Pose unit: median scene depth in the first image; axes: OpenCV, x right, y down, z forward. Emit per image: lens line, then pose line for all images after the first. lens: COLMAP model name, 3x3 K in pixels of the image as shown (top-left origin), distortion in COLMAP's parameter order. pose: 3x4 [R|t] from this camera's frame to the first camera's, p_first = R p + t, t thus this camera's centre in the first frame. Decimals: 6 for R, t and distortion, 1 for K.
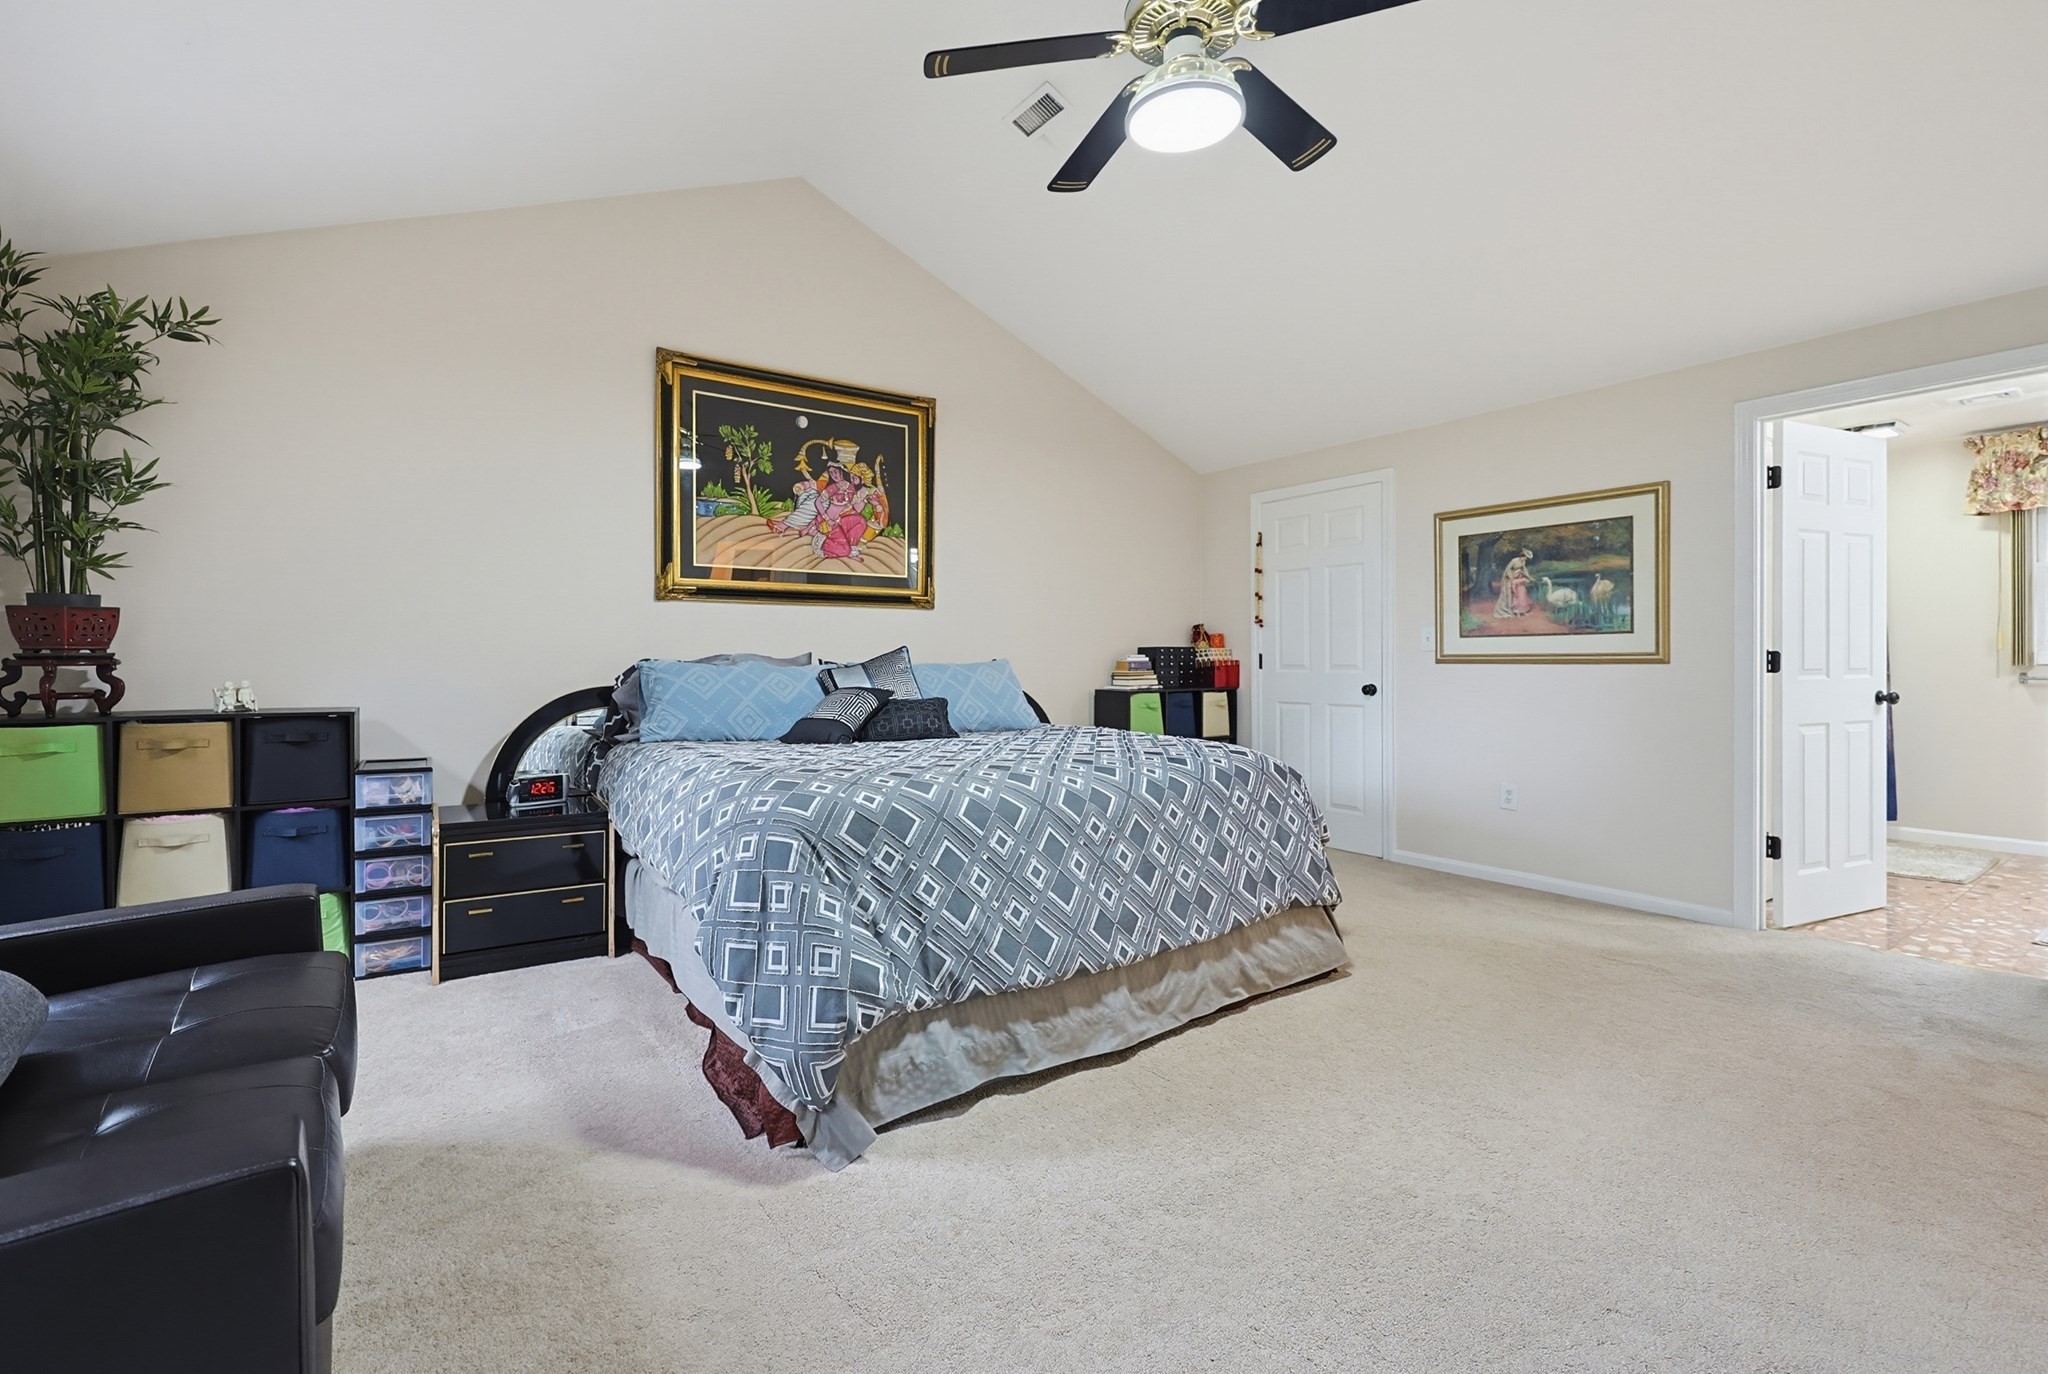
lens RADIAL K [[872.0, 0, 1052.3], [0, 872.0, 662.8], [0, 0, 1]] dist [-0.001306, 0.000044]
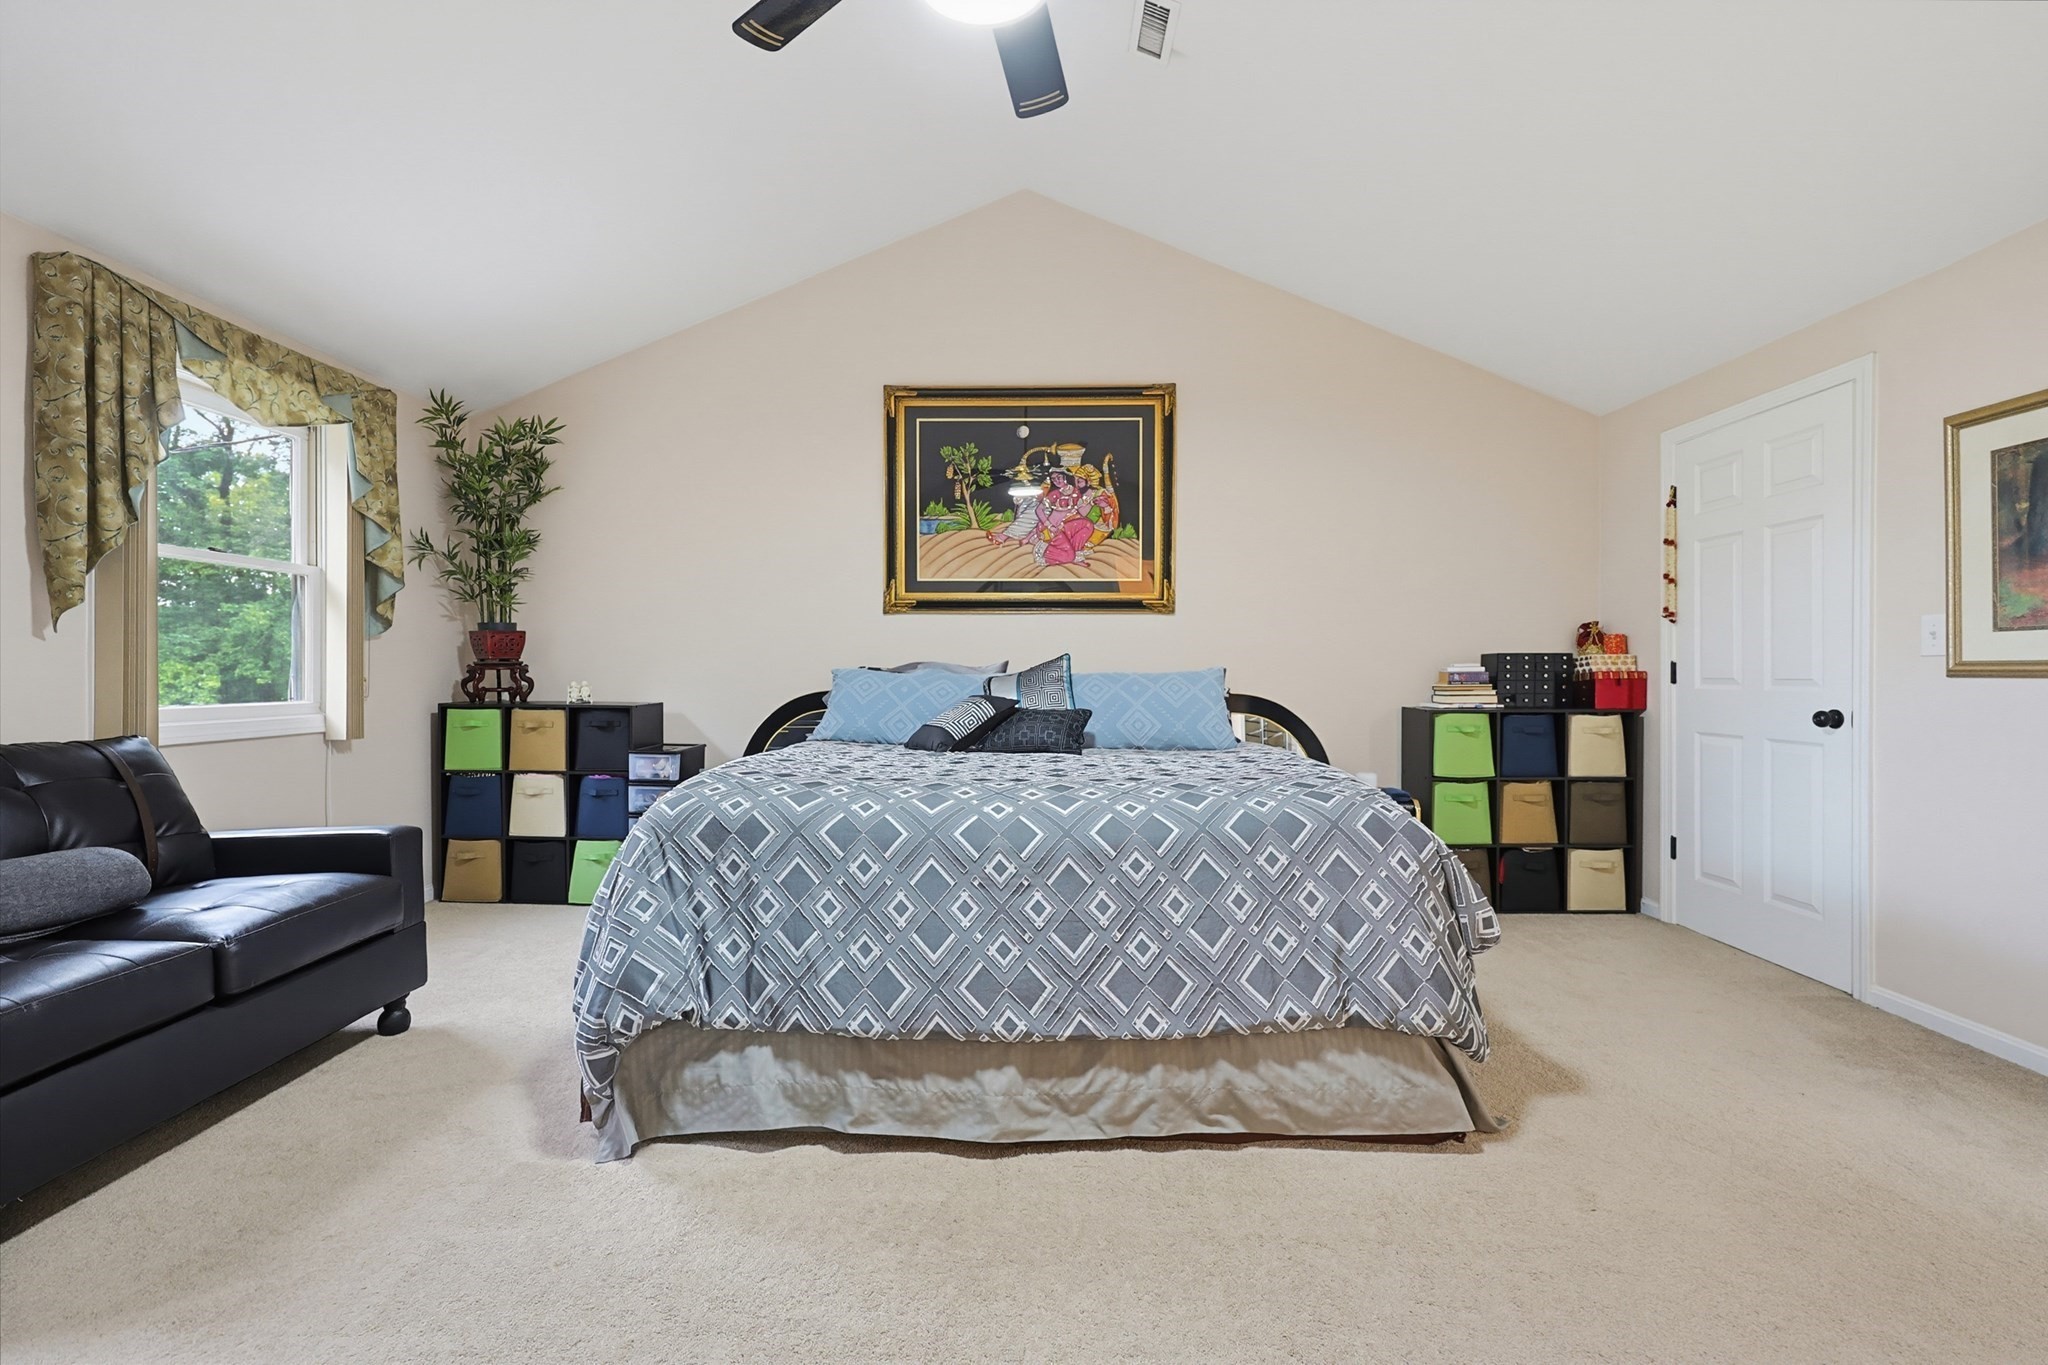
lens RADIAL K [[872.0, 0, 1022.0], [0, 872.0, 671.1], [0, 0, 1]] dist [-0.001306, 0.000044]
pose [[0.809799, 0.003801, -0.586695, 0.444316], [-0.006125, 0.999979, -0.001975, 0.002794], [0.586676, 0.005193, 0.809805, 0.271741]]
